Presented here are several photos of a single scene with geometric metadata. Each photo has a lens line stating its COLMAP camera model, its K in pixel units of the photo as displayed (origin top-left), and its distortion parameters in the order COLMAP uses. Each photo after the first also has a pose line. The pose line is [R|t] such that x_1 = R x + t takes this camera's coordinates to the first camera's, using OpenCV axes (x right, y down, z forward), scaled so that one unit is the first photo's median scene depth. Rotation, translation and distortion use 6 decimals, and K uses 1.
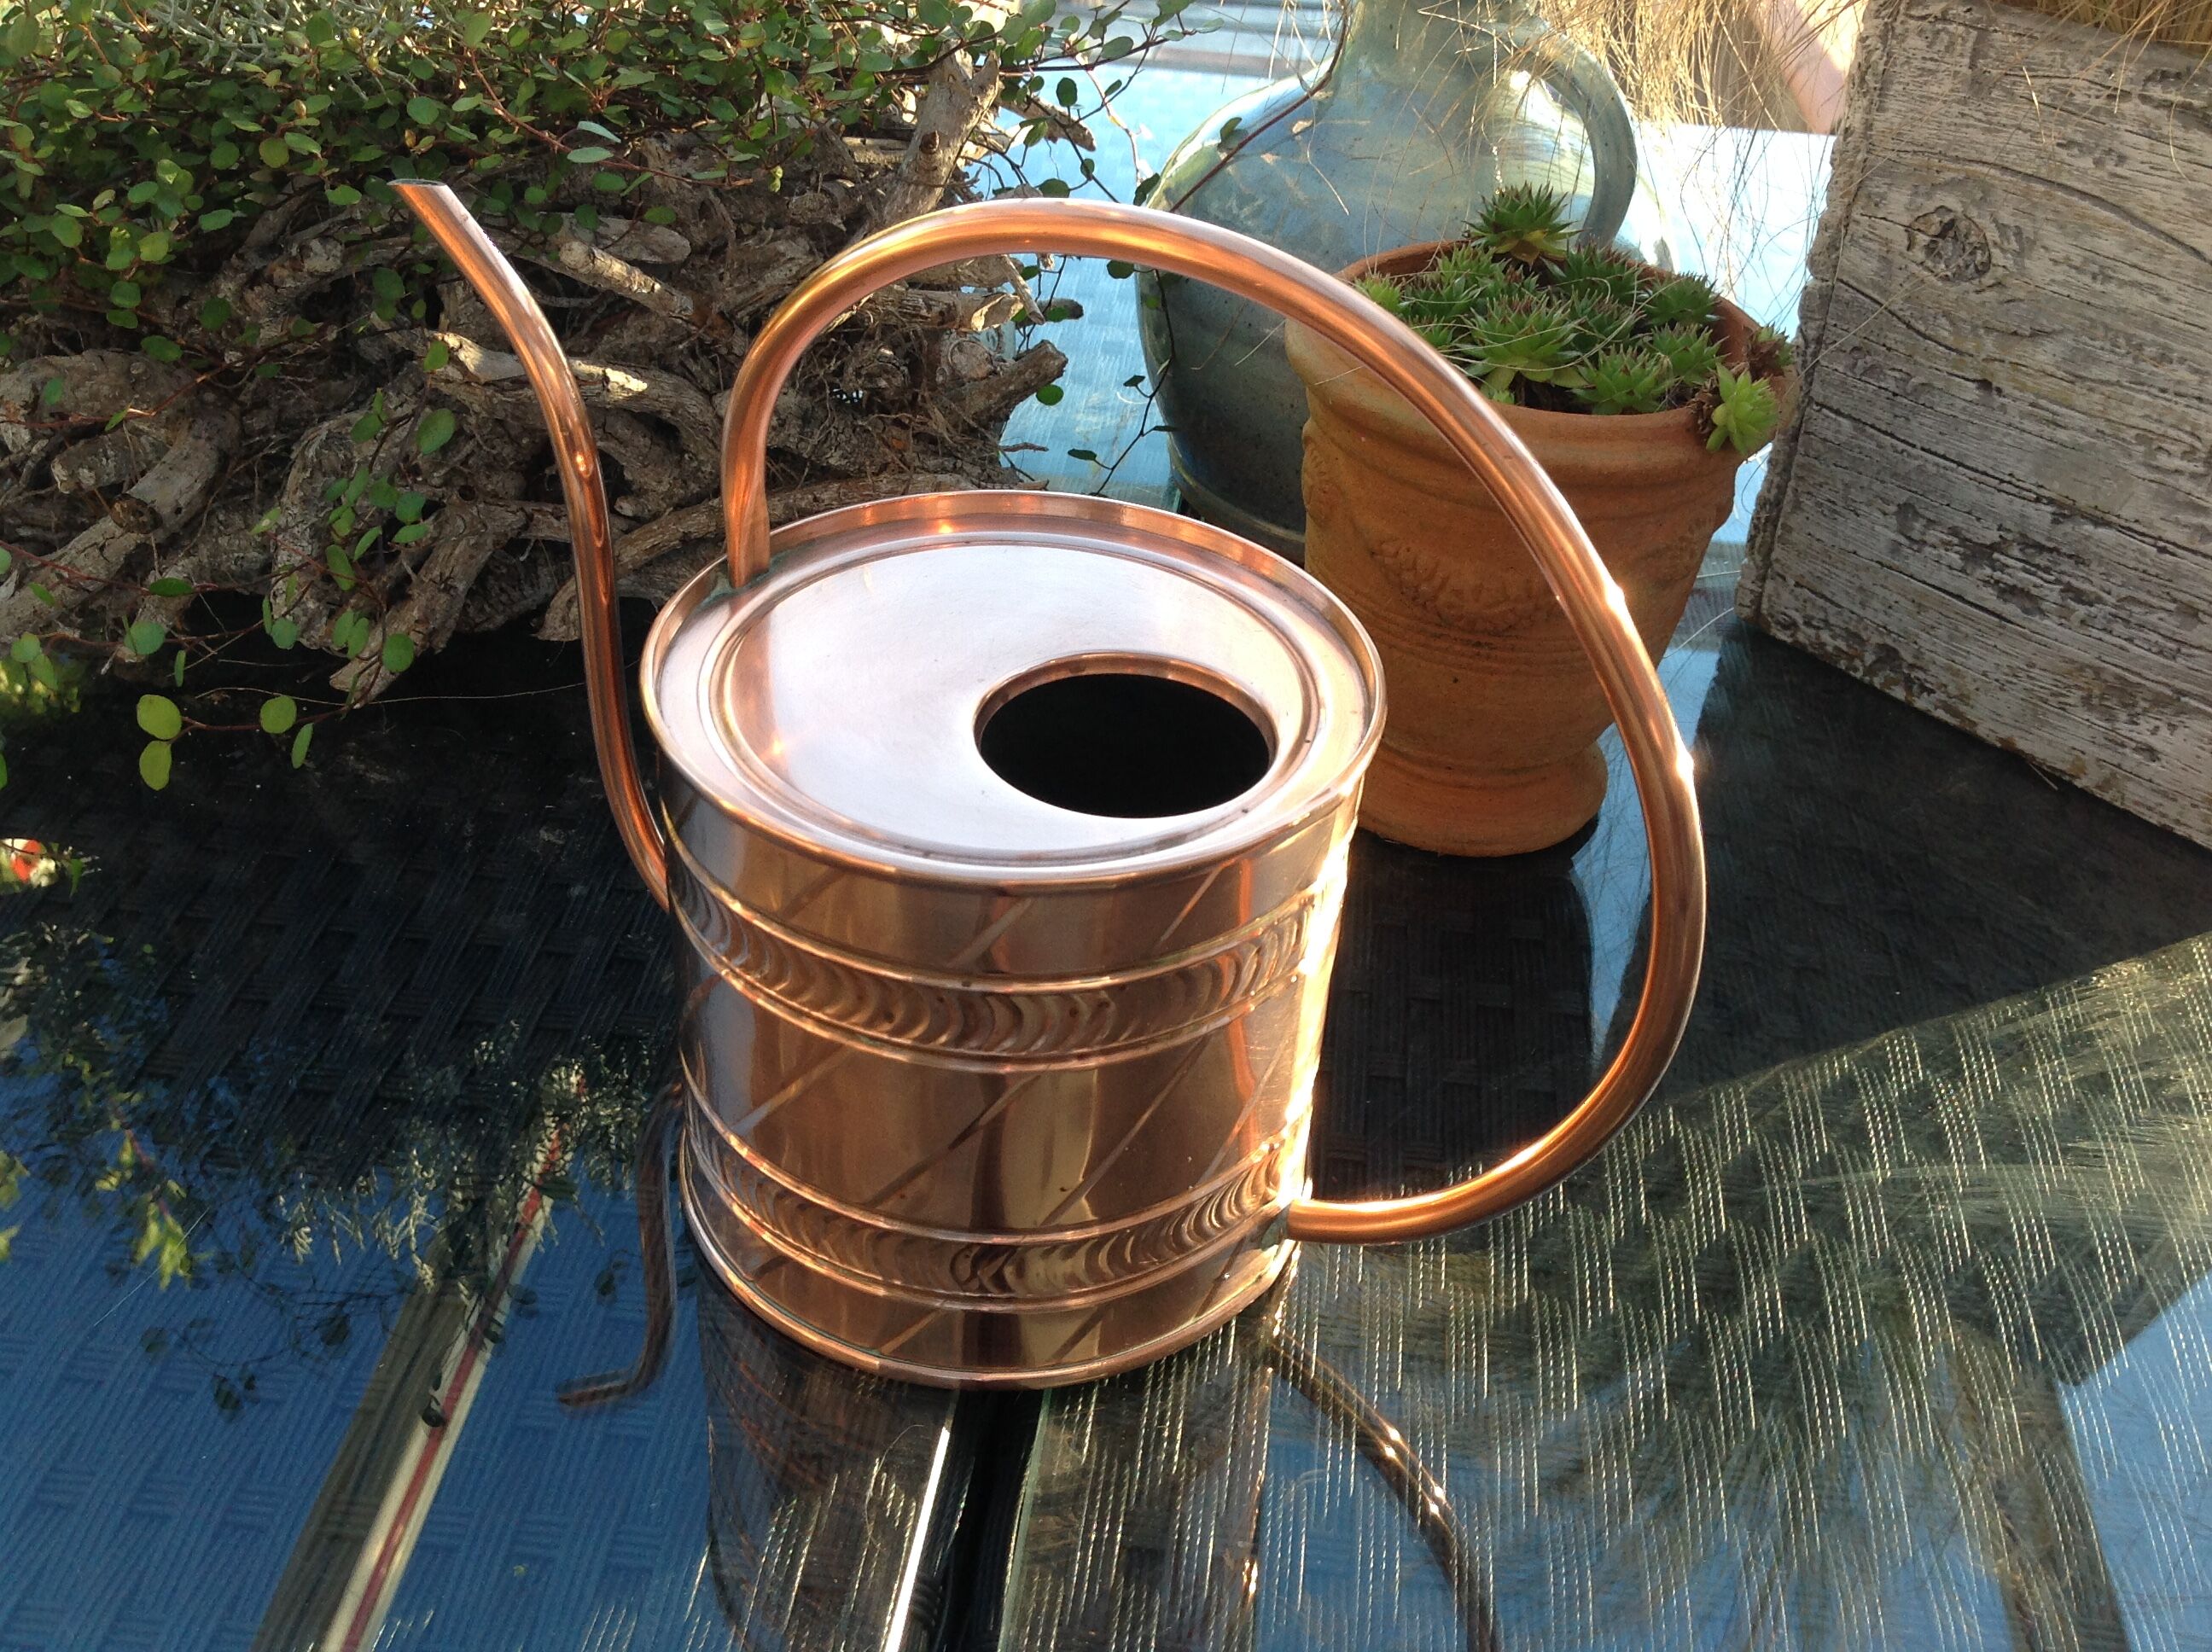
lens RADIAL K [[2088.5, 0, 1166.6], [0, 2088.5, 821.3], [0, 0, 1]] dist [0.116429, -0.268687]
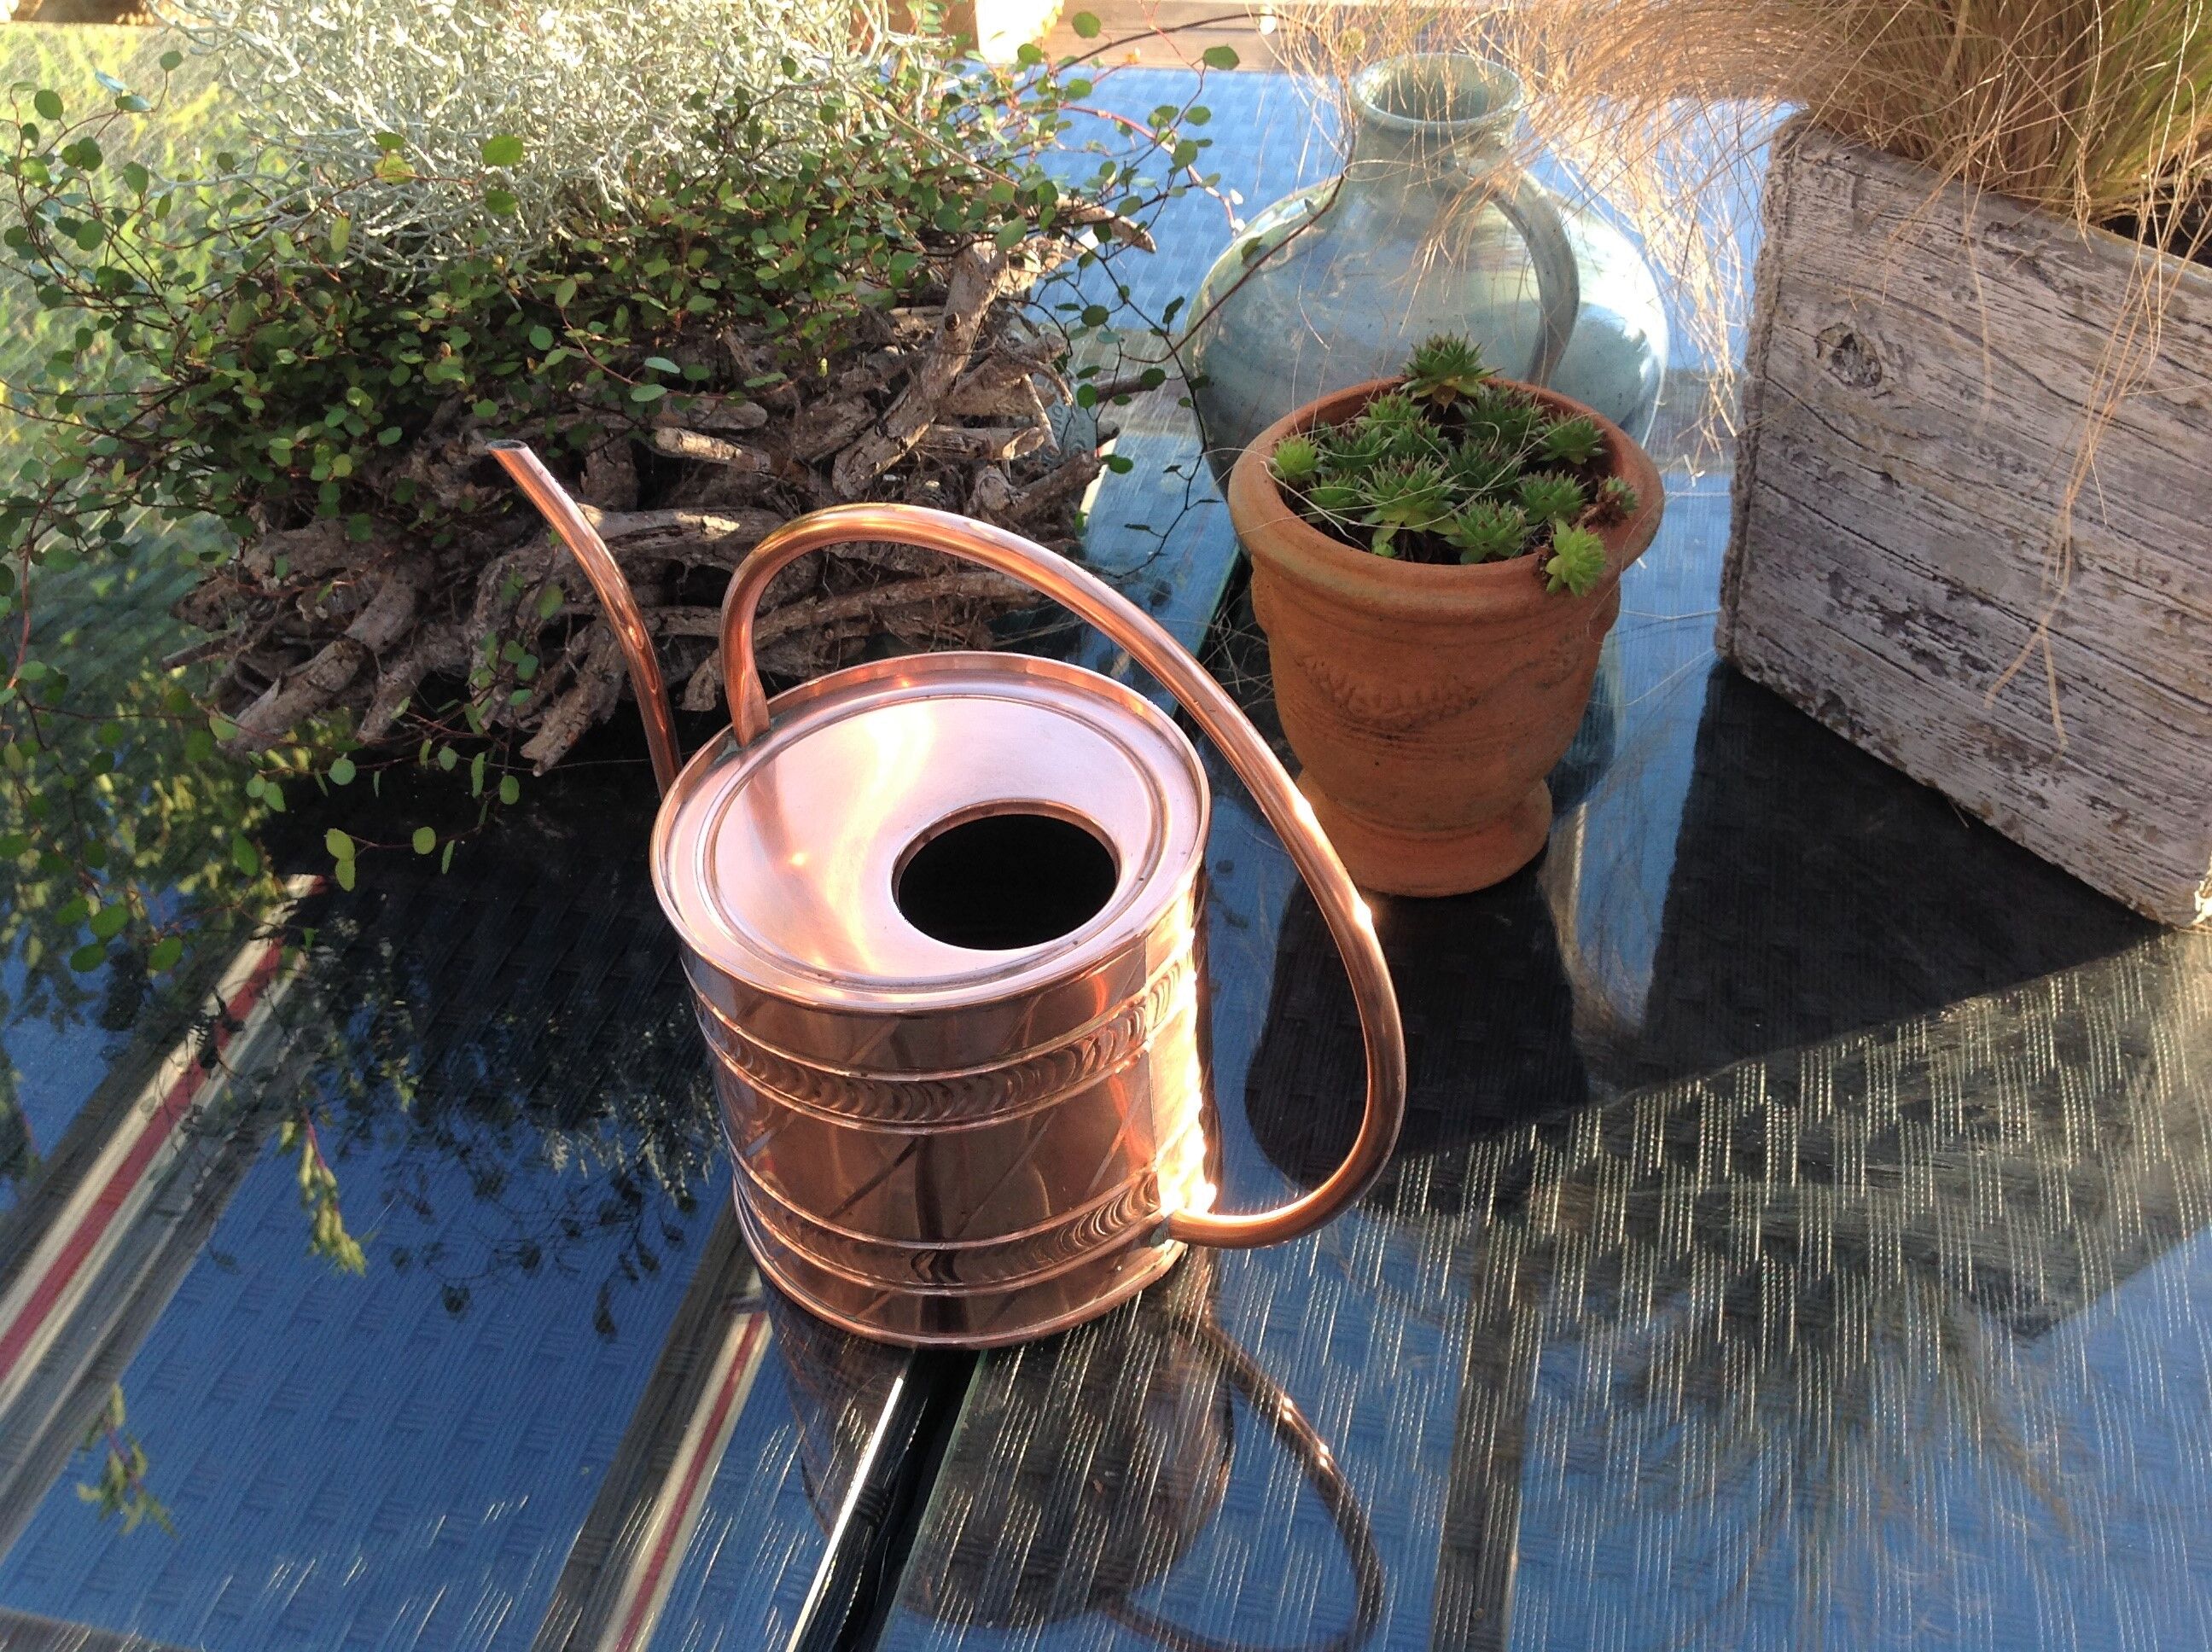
lens RADIAL K [[2088.5, 0, 1166.6], [0, 2088.5, 821.3], [0, 0, 1]] dist [0.116429, -0.268687]
pose [[0.986258, -0.000842, -0.165207, 0.203281], [0.012915, 0.997320, 0.072018, -0.114483], [0.164704, -0.073162, 0.983626, -0.190926]]
